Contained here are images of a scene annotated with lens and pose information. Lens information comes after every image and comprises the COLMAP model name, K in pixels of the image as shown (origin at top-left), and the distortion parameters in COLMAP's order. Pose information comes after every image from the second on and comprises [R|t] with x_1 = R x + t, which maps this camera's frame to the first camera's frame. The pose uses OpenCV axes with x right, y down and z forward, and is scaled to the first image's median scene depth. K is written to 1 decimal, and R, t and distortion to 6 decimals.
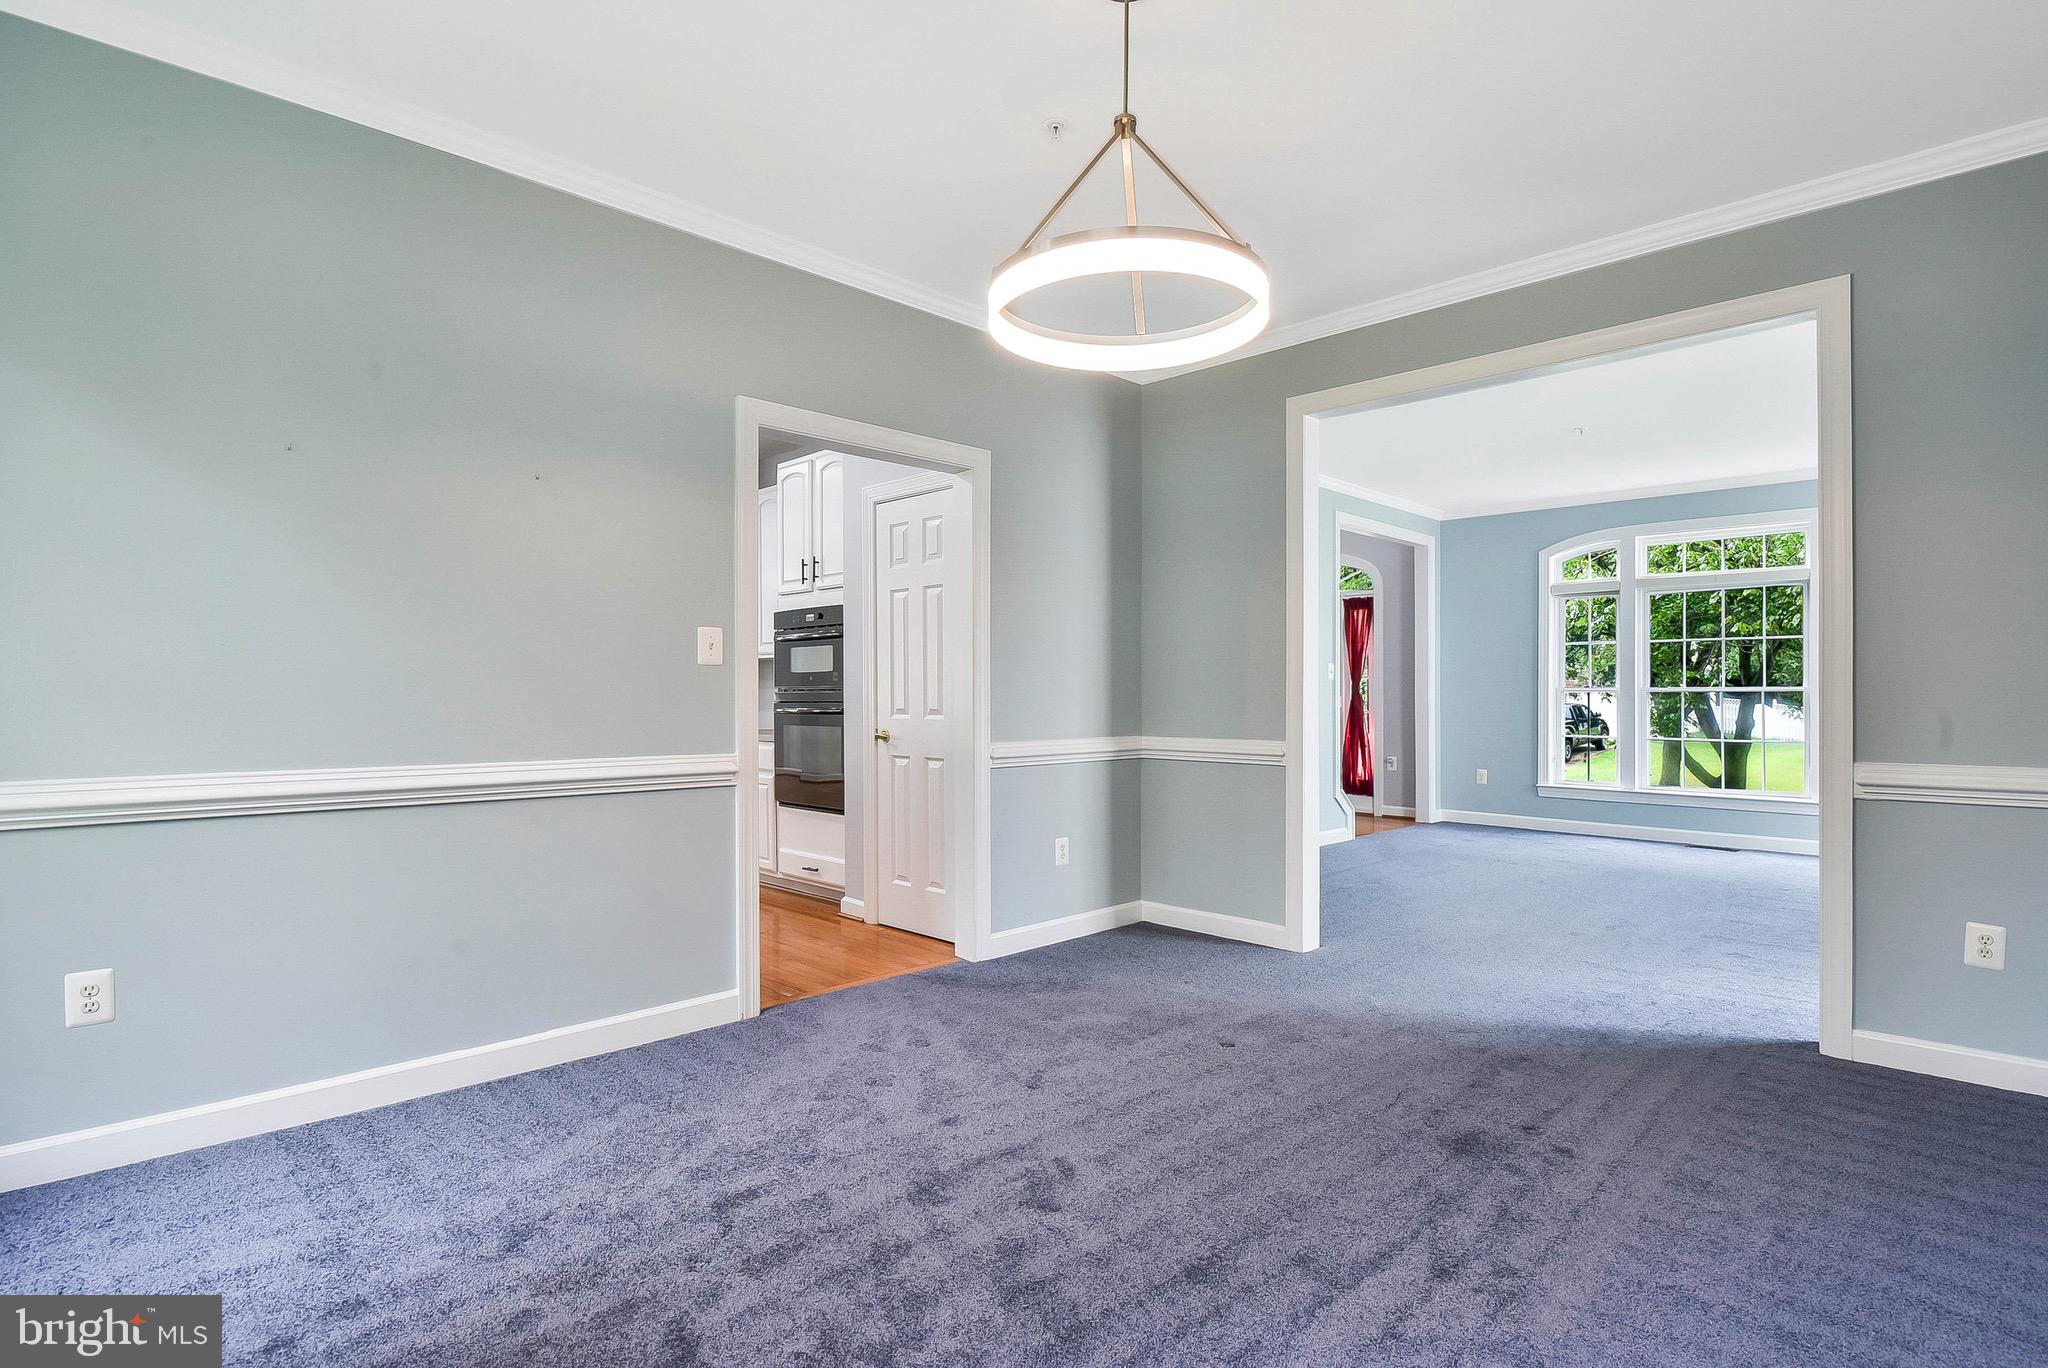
lens RADIAL K [[1038.0, 0, 1036.2], [0, 1038.0, 688.6], [0, 0, 1]] dist [-0.020338, 0.000806]
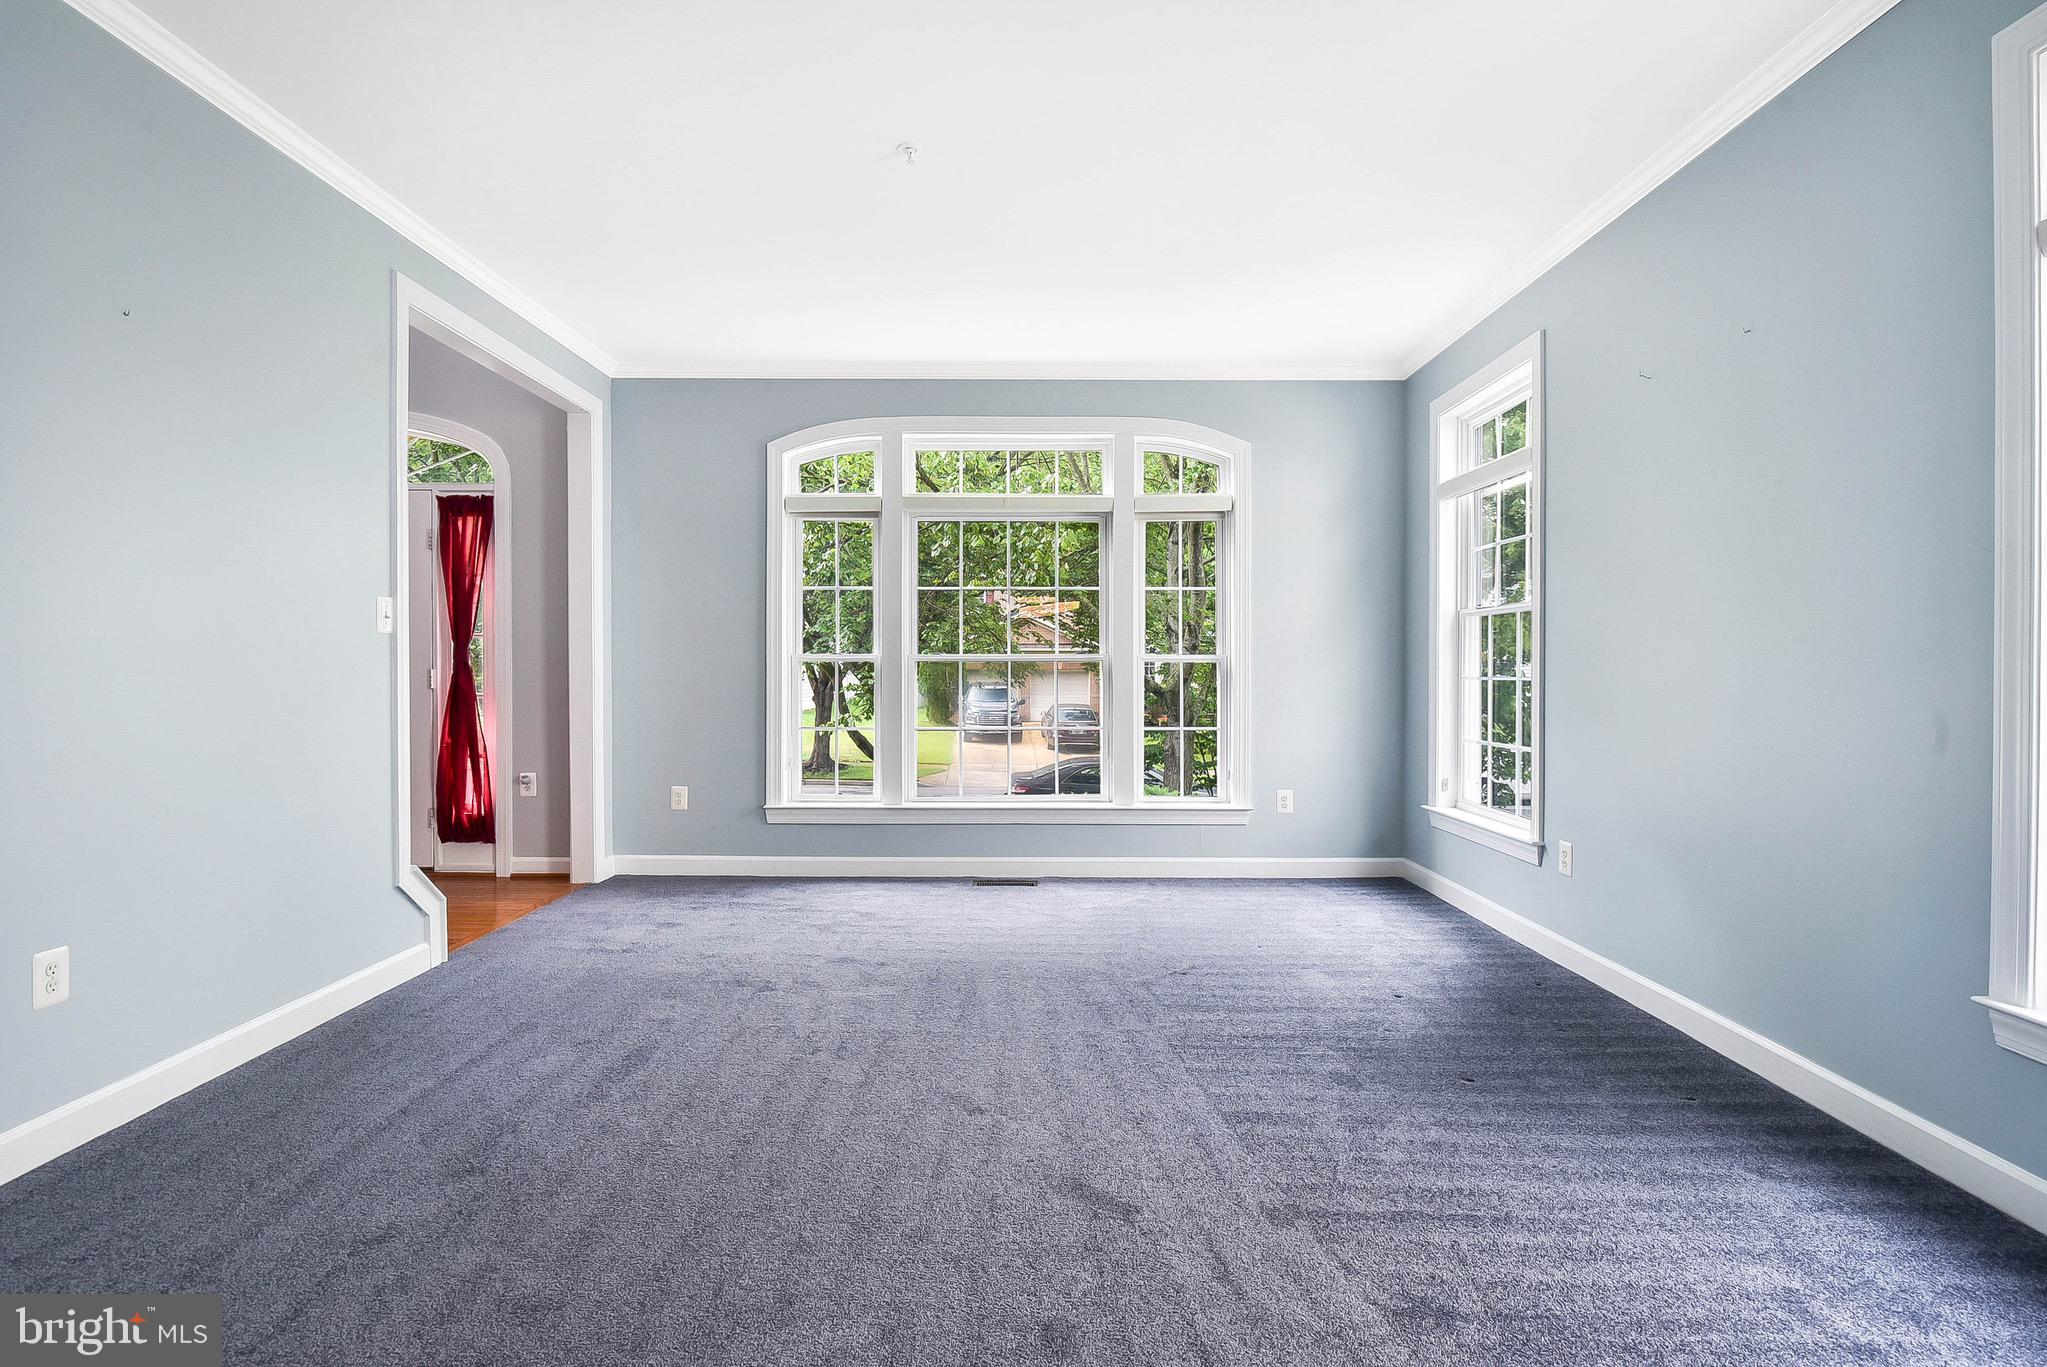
lens RADIAL K [[1037.5, 0, 1032.7], [0, 1037.5, 673.2], [0, 0, 1]] dist [-0.020338, 0.000806]
pose [[0.711252, -0.006094, 0.702911, 0.141059], [-0.000317, 0.999960, 0.008990, 0.004324], [-0.702937, -0.006617, 0.711221, 0.397195]]
